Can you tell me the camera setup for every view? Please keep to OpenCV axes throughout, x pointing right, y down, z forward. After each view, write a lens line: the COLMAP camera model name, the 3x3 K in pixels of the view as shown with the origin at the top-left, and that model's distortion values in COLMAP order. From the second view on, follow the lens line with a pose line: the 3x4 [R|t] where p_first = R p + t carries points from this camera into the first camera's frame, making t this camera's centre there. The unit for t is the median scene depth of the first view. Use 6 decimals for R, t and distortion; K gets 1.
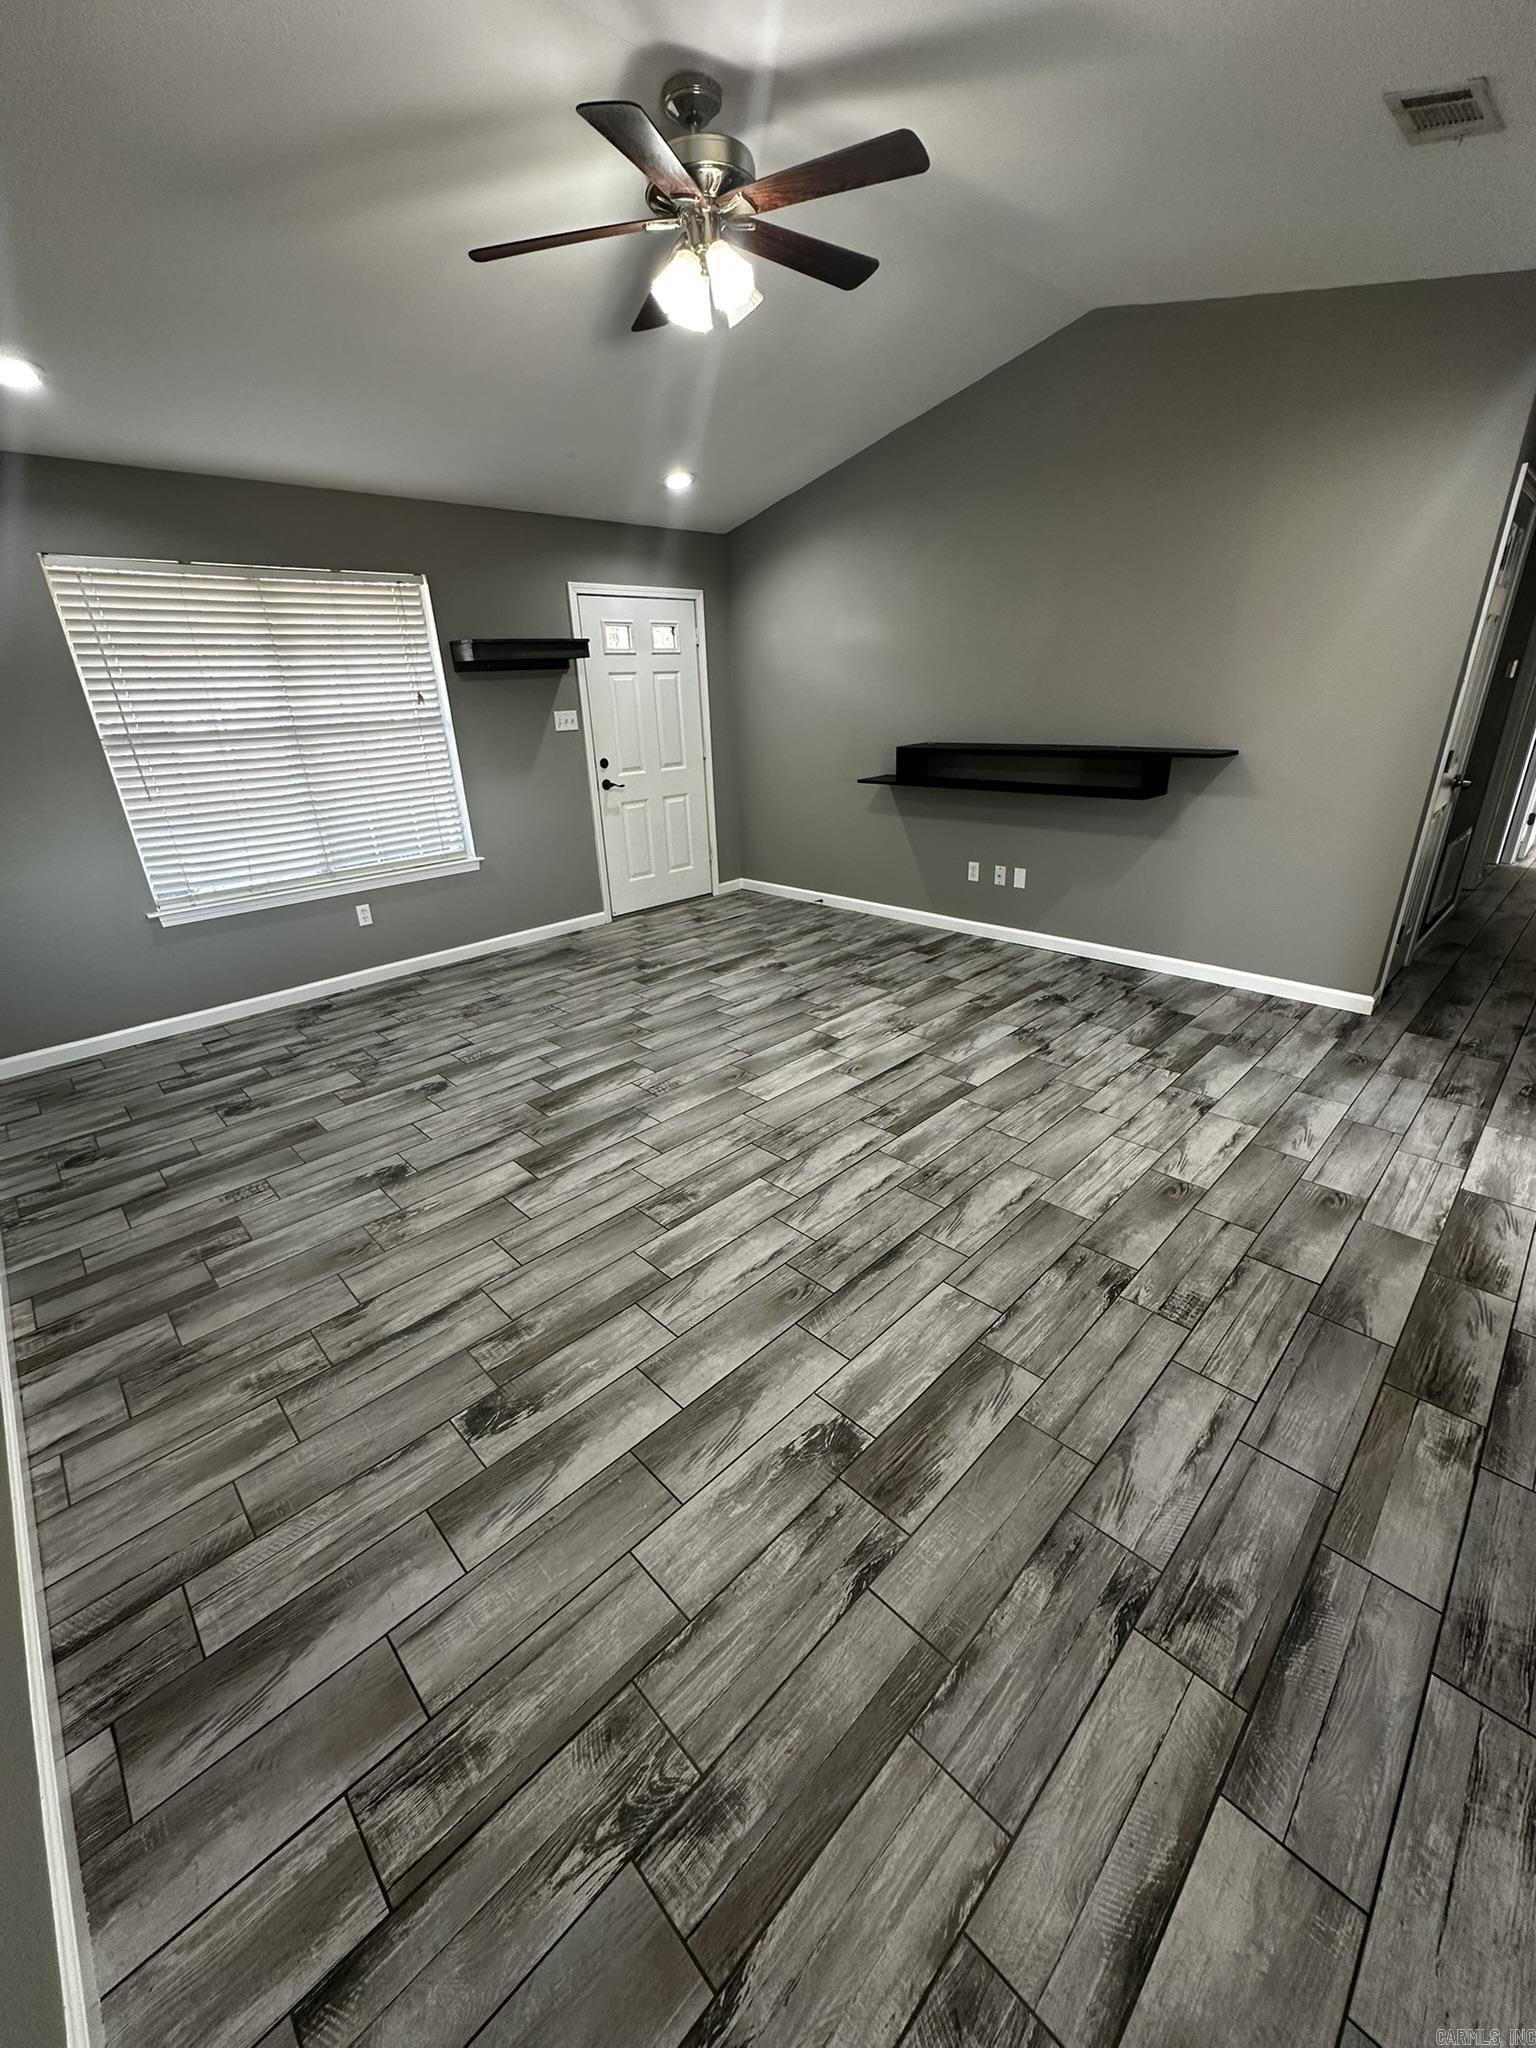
lens RADIAL K [[815.1, 0, 775.5], [0, 815.1, 1024.5], [0, 0, 1]] dist [-0.003621, 0.000847]
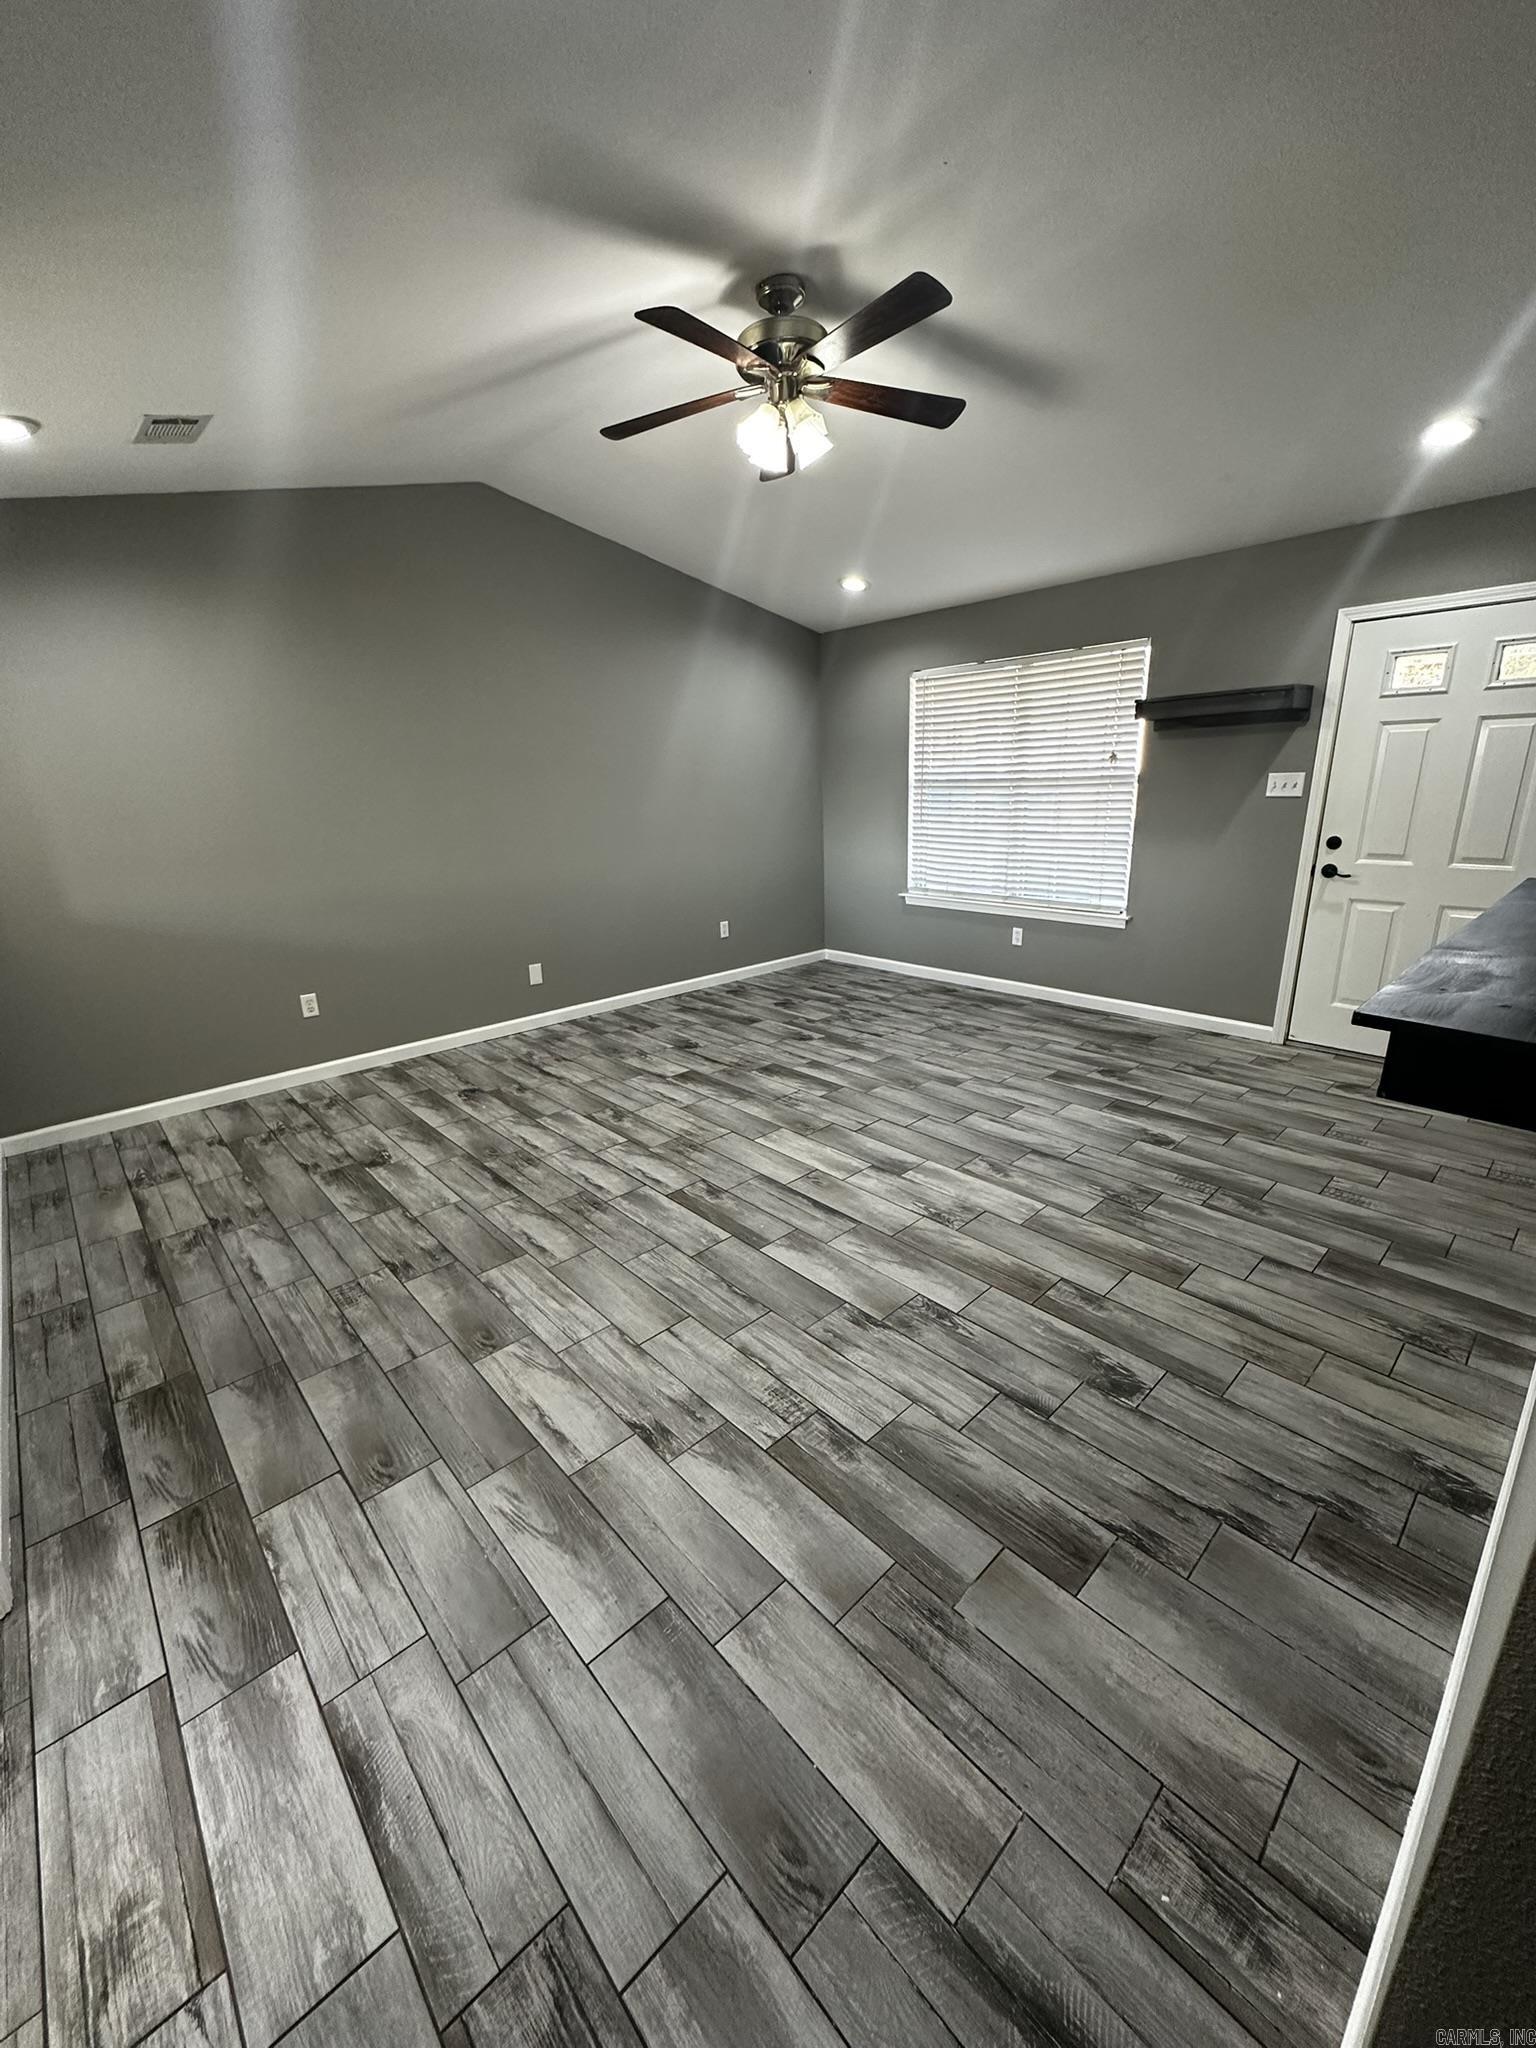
lens RADIAL K [[815.1, 0, 767.3], [0, 815.1, 1033.7], [0, 0, 1]] dist [-0.003621, 0.000847]
pose [[-0.036941, 0.341753, -0.939064, 0.958318], [-0.348976, 0.876132, 0.332578, -0.398324], [0.936403, 0.339996, 0.086898, 0.867358]]
